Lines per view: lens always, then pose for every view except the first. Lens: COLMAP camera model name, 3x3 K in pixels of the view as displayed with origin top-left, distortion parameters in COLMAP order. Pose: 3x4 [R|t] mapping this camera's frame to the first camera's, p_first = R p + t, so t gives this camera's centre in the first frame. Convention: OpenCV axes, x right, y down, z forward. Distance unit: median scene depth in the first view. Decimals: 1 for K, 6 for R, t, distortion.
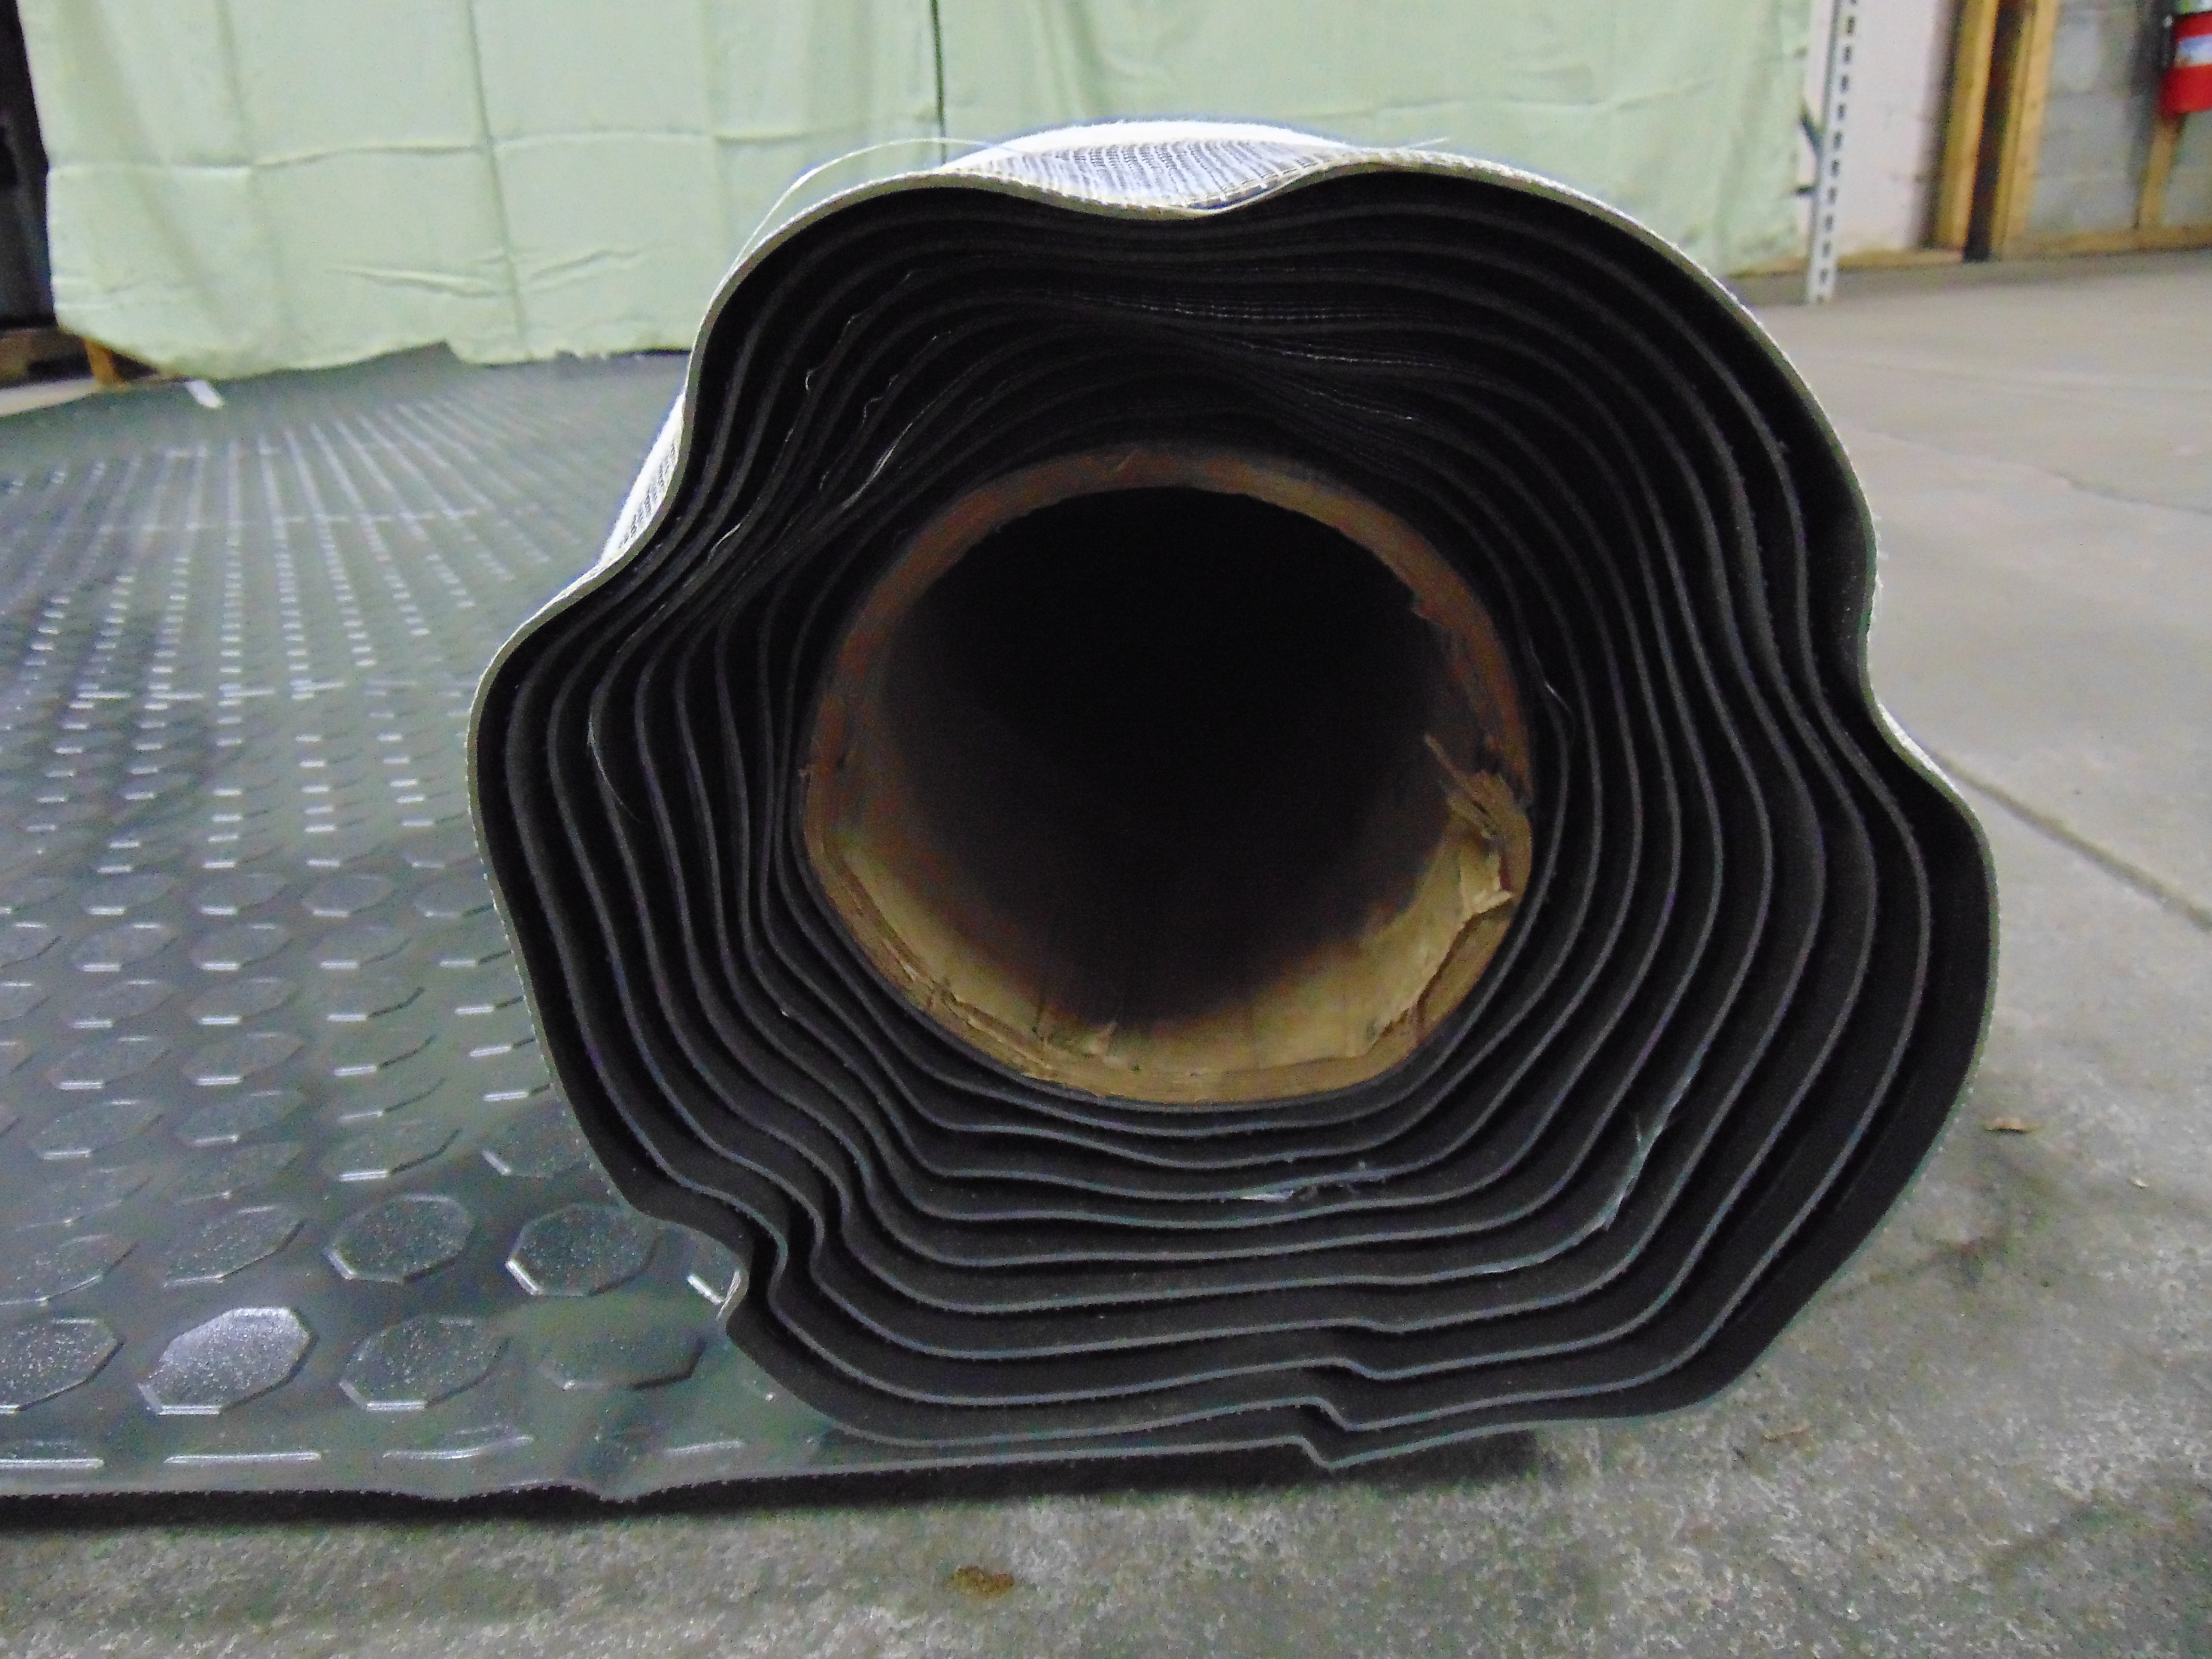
lens RADIAL K [[1647.3, 0, 1106.0], [0, 1647.3, 829.5], [0, 0, 1]] dist [-0.028435, 0.044681]
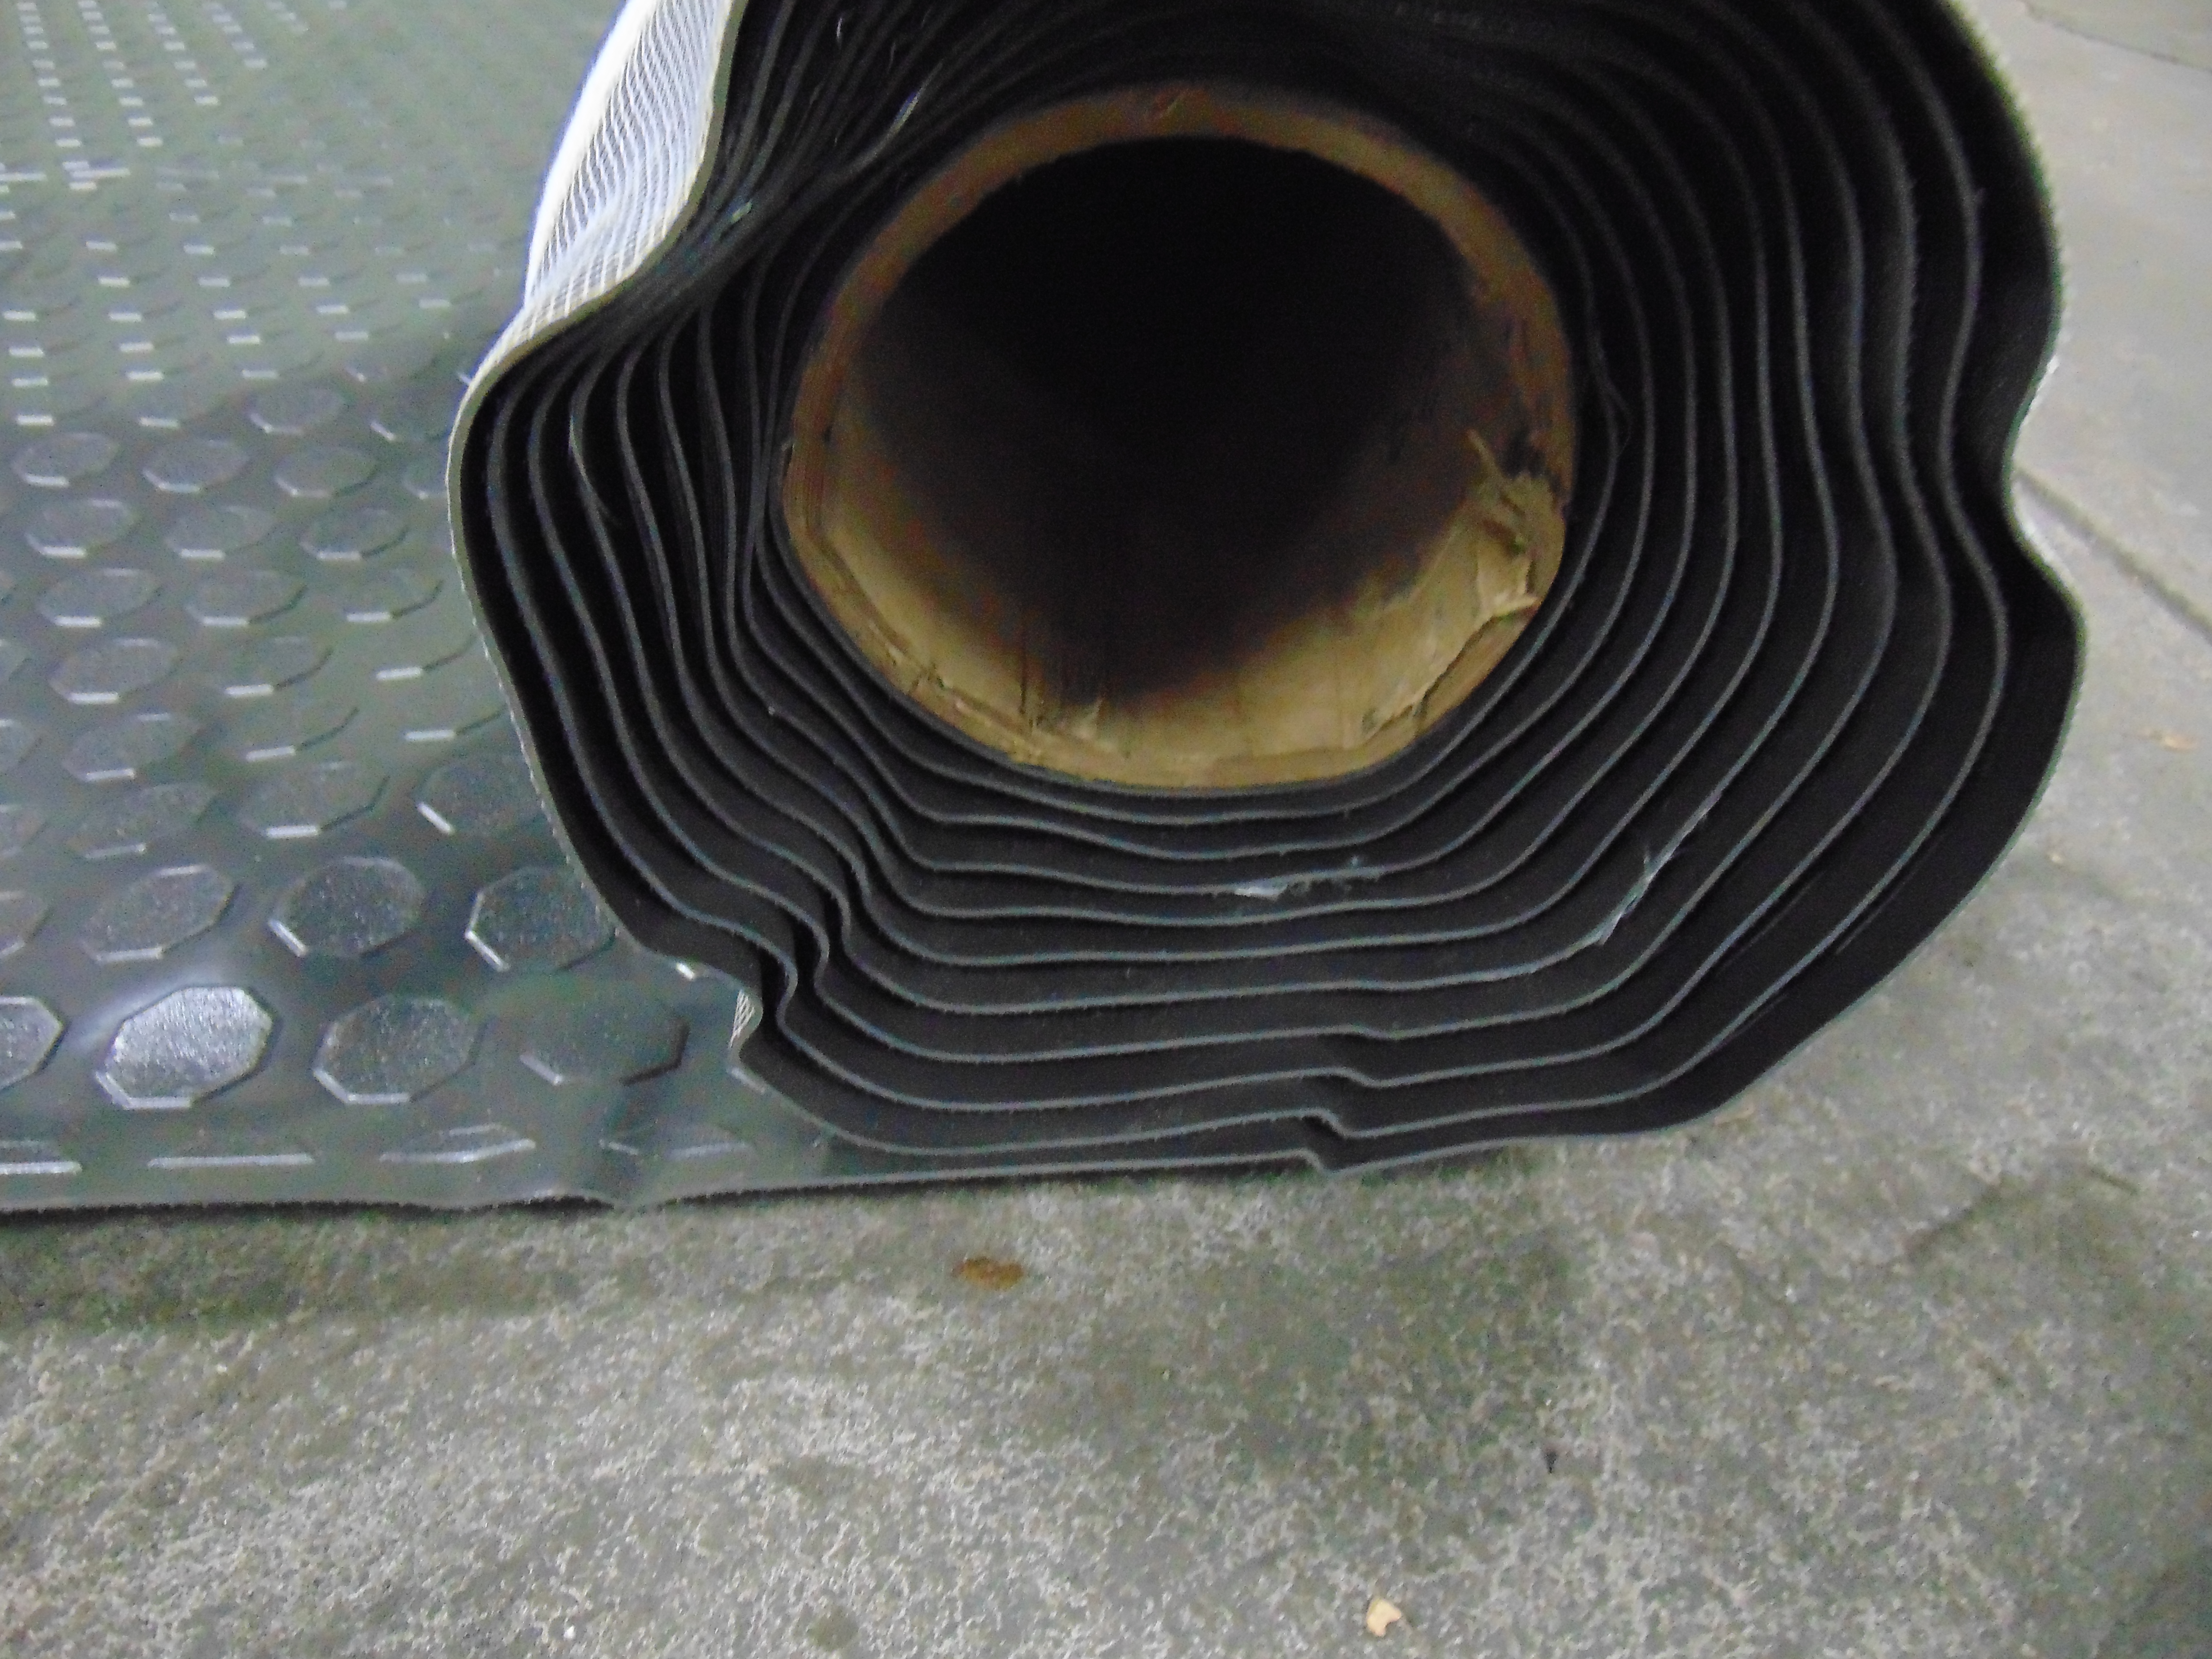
lens RADIAL K [[1647.3, 0, 1106.0], [0, 1647.3, 829.5], [0, 0, 1]] dist [-0.028435, 0.044681]
pose [[0.995076, 0.012253, 0.098353, -0.102823], [-0.041151, 0.953831, 0.297512, -0.116107], [-0.090167, -0.300095, 0.949638, 0.080624]]
